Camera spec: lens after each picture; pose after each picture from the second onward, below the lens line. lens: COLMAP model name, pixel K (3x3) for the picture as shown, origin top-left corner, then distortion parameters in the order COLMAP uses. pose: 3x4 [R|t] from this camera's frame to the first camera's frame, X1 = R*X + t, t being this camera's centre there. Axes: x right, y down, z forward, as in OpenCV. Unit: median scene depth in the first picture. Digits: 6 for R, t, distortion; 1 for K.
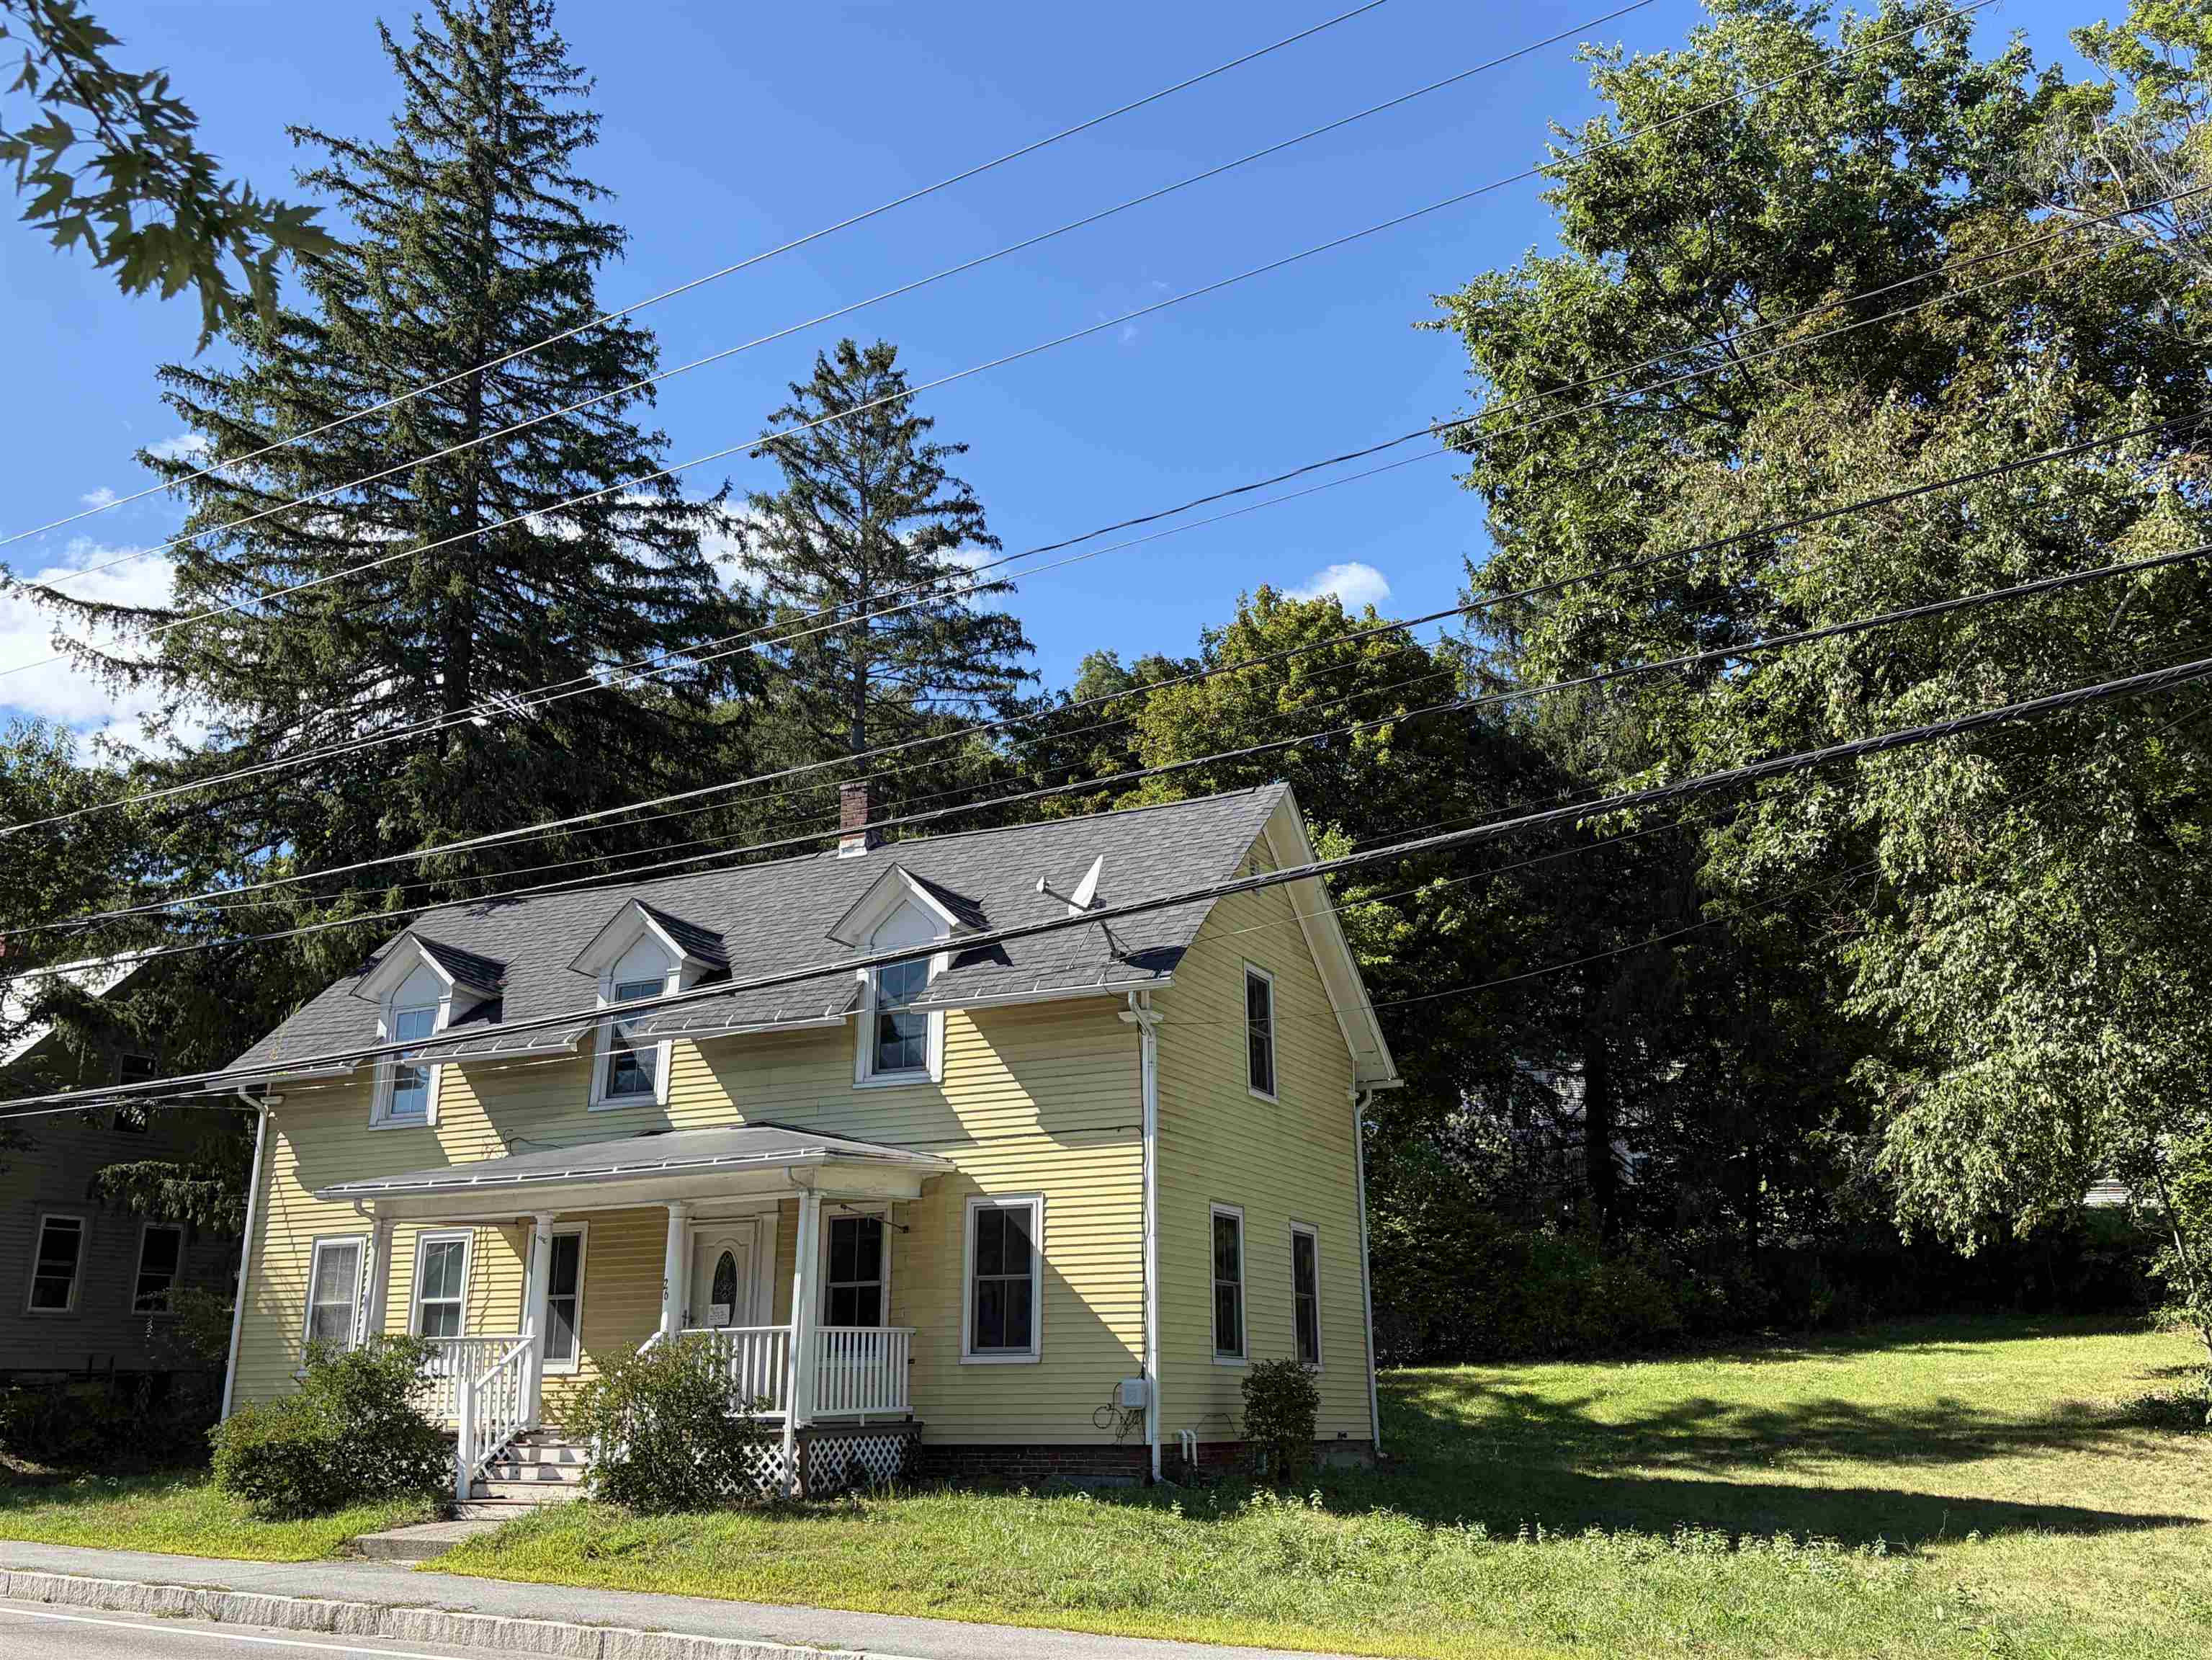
lens RADIAL K [[1750.5, 0, 1100.7], [0, 1750.5, 842.3], [0, 0, 1]] dist [0.031350, -0.000144]
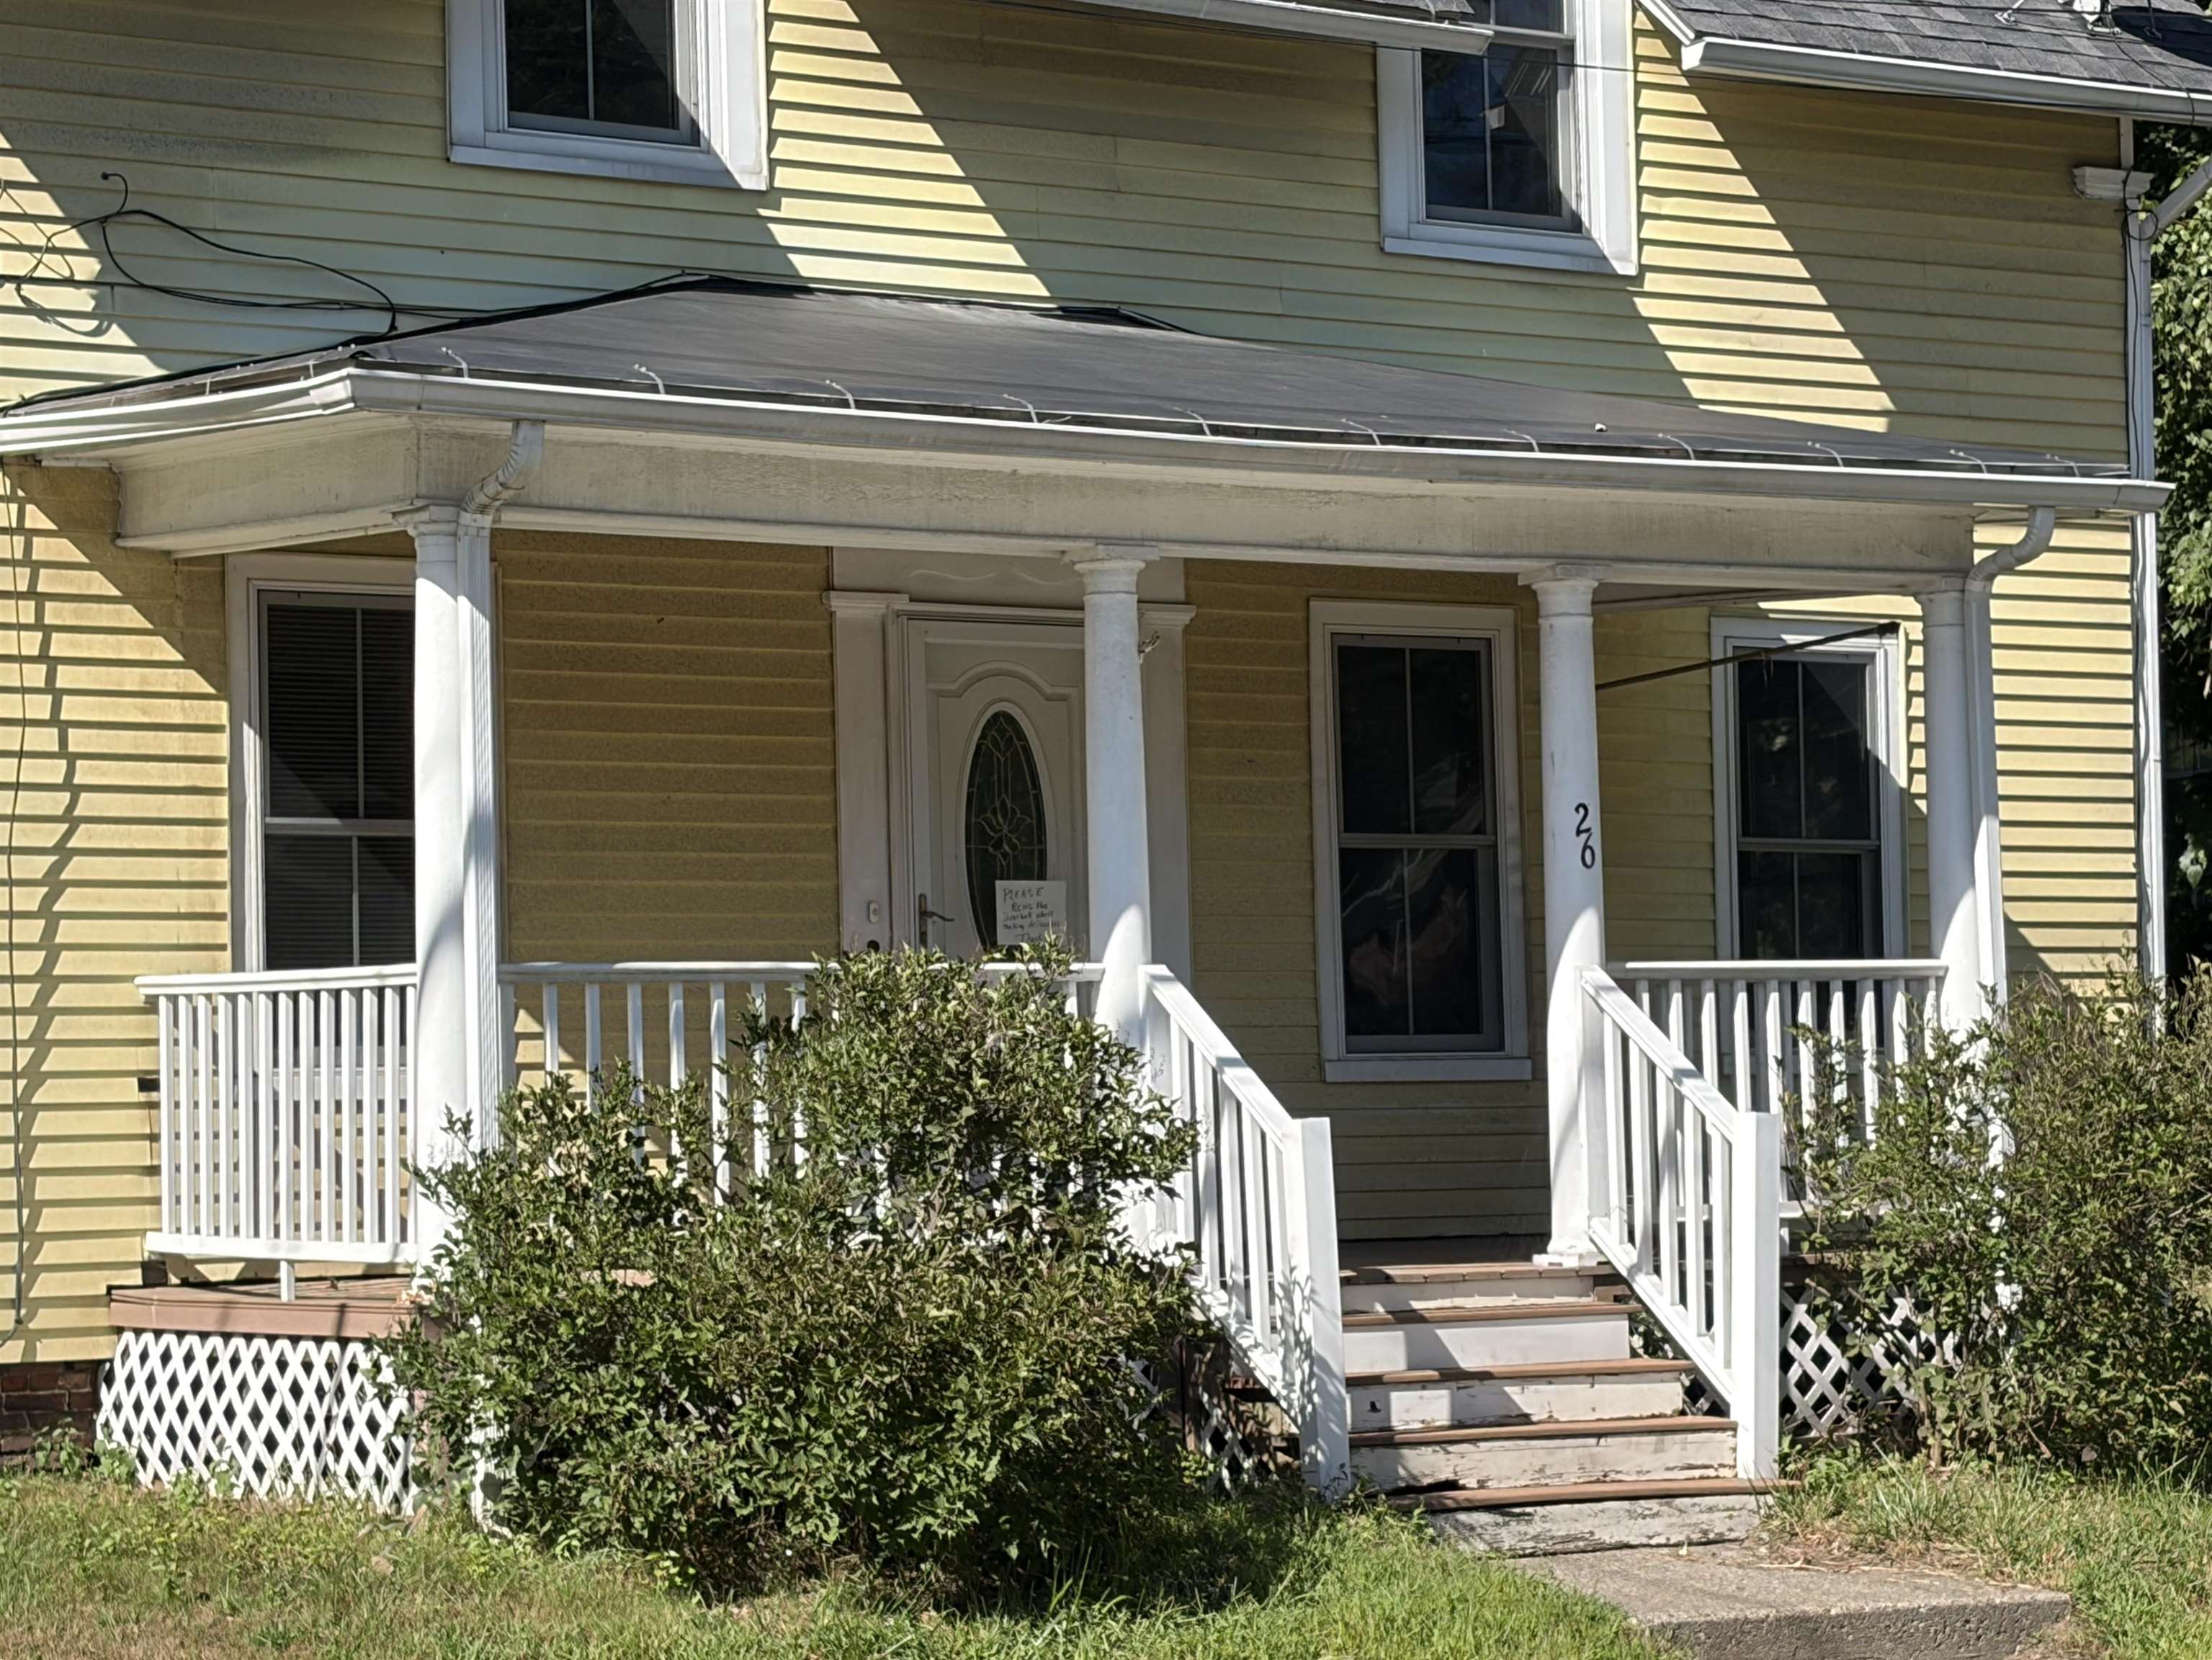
lens RADIAL K [[5535.3, 0, 1106.3], [0, 5535.3, 831.9], [0, 0, 1]] dist [0.226889, -0.173618]
pose [[0.528121, 0.047500, 0.847840, -1.048497], [-0.233473, 0.968077, 0.091195, 0.166382], [-0.816443, -0.246110, 0.522352, 0.496136]]
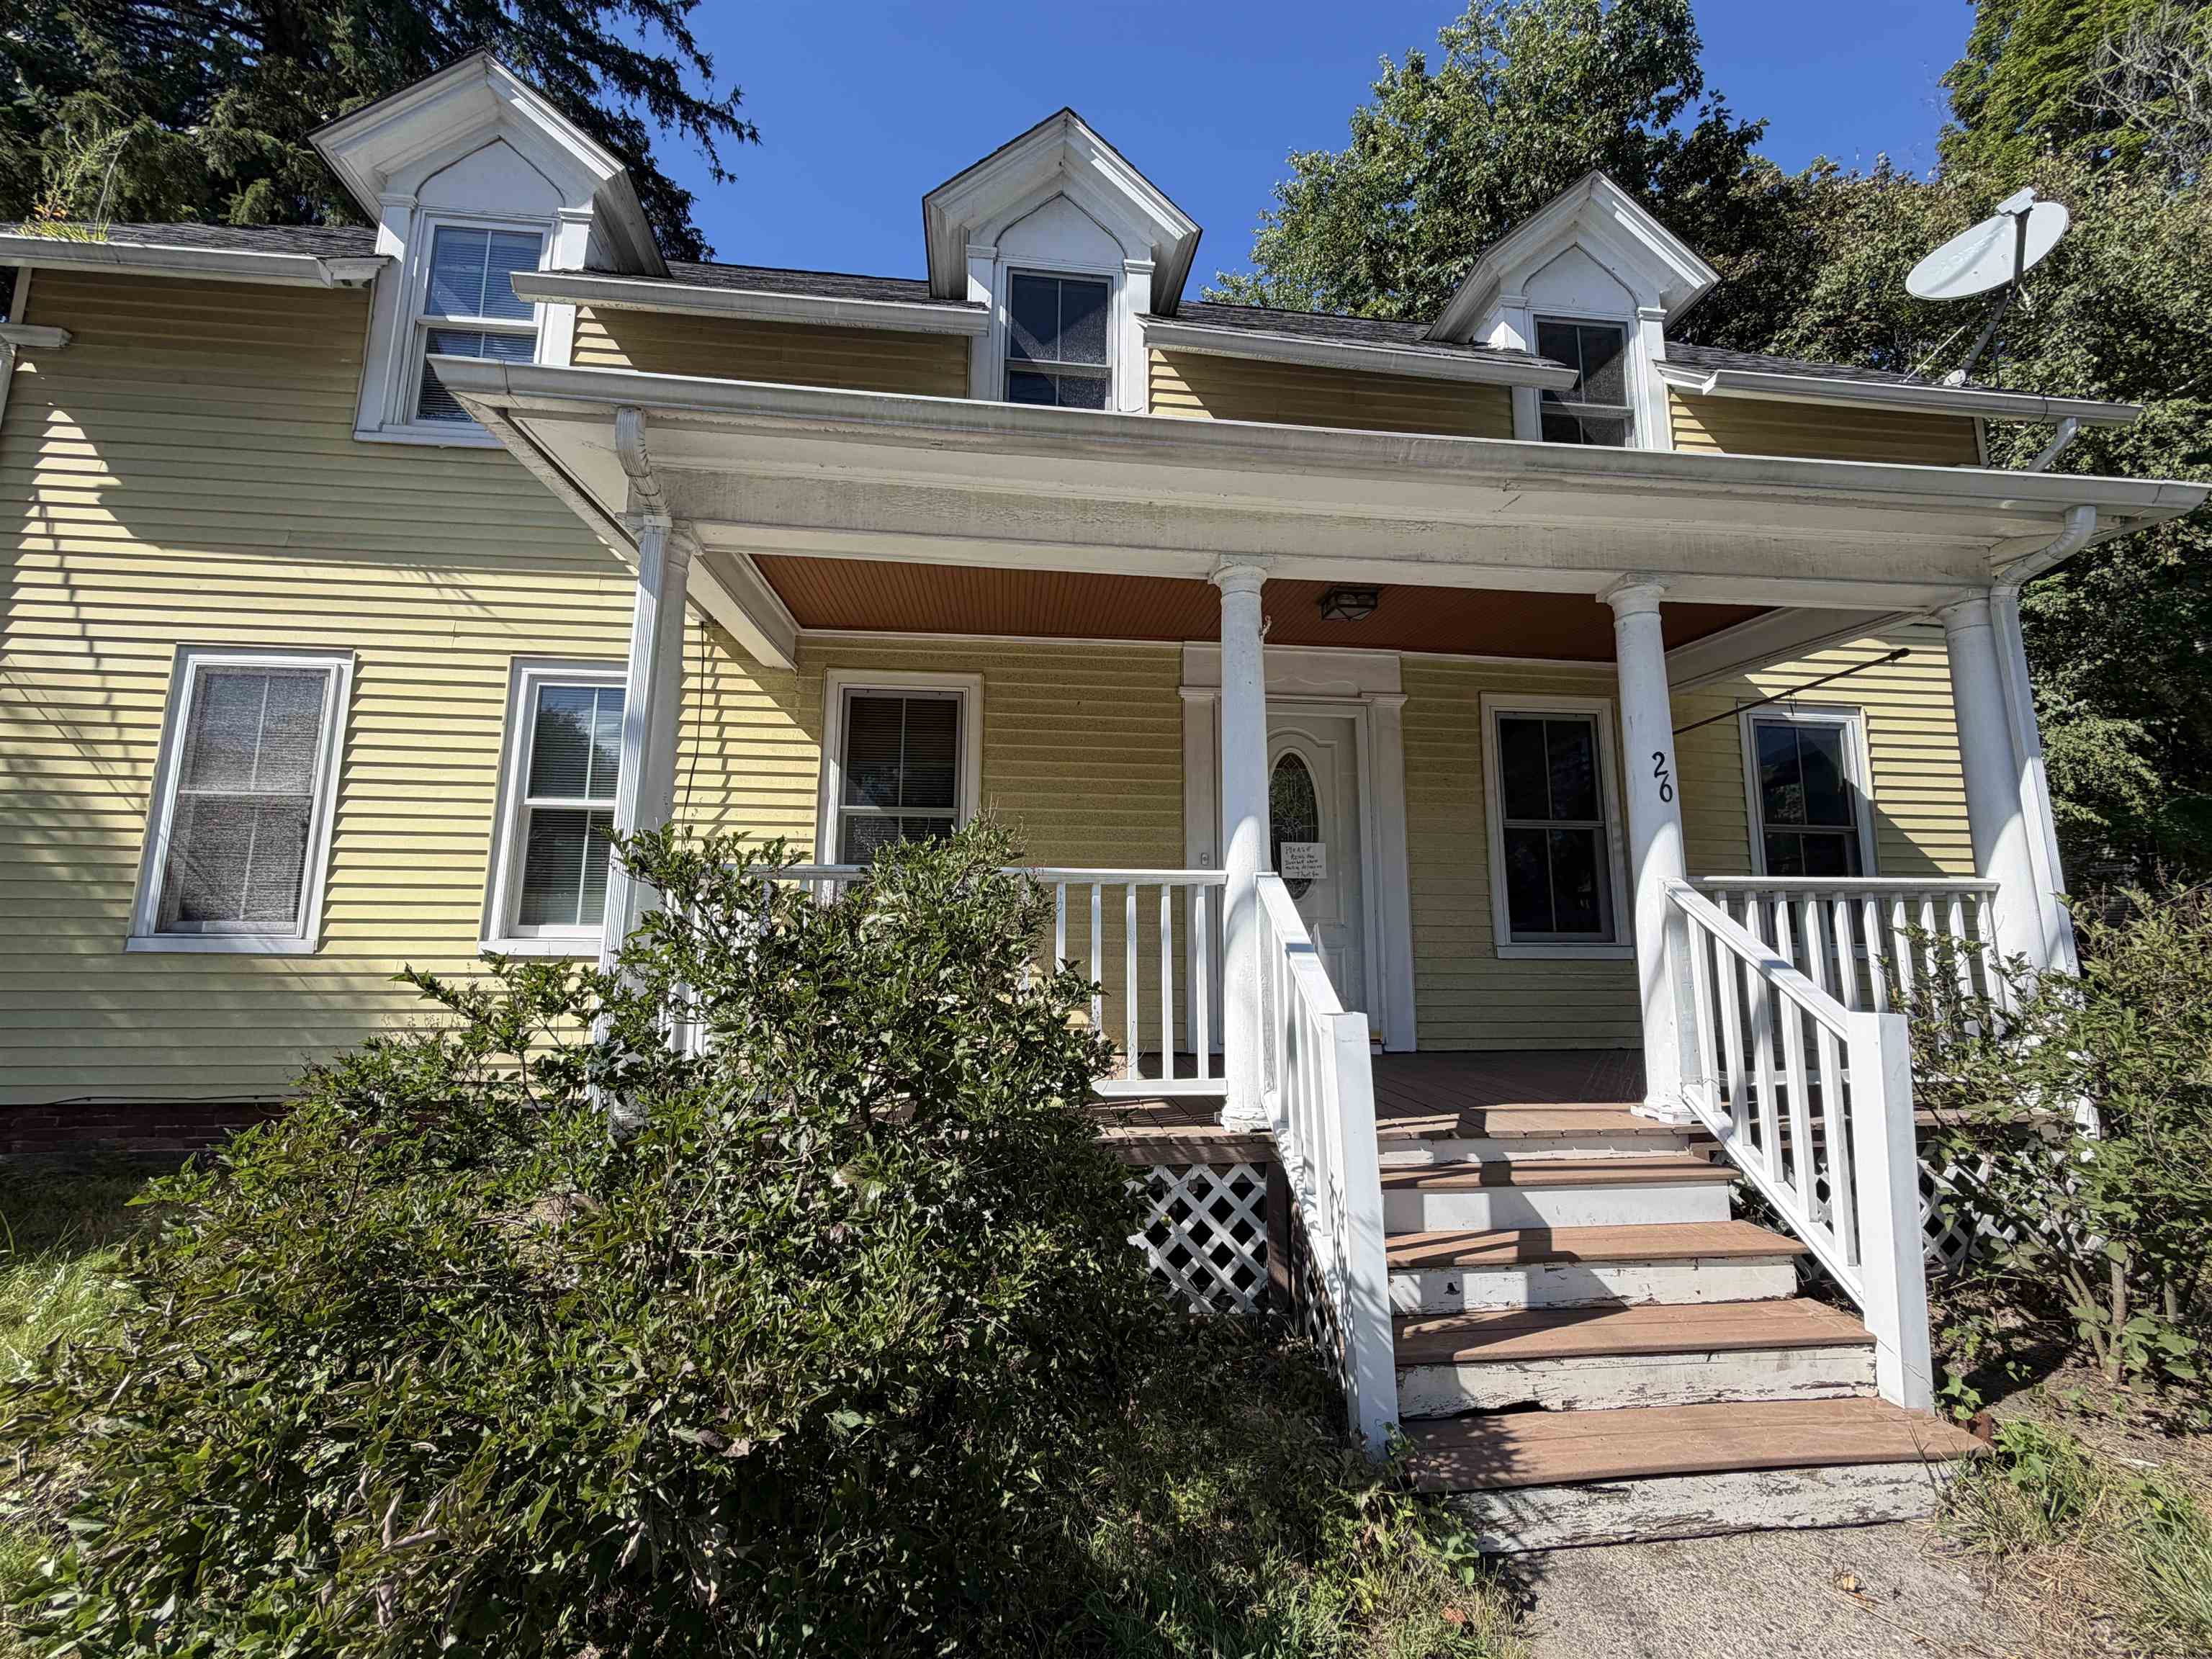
lens RADIAL K [[892.8, 0, 1107.4], [0, 892.8, 828.6], [0, 0, 1]] dist [-0.000665, -0.000020]
pose [[0.854455, 0.085605, 0.512425, -0.420550], [-0.164751, 0.980071, 0.110989, 0.241914], [-0.492711, -0.179257, 0.851530, 0.807824]]
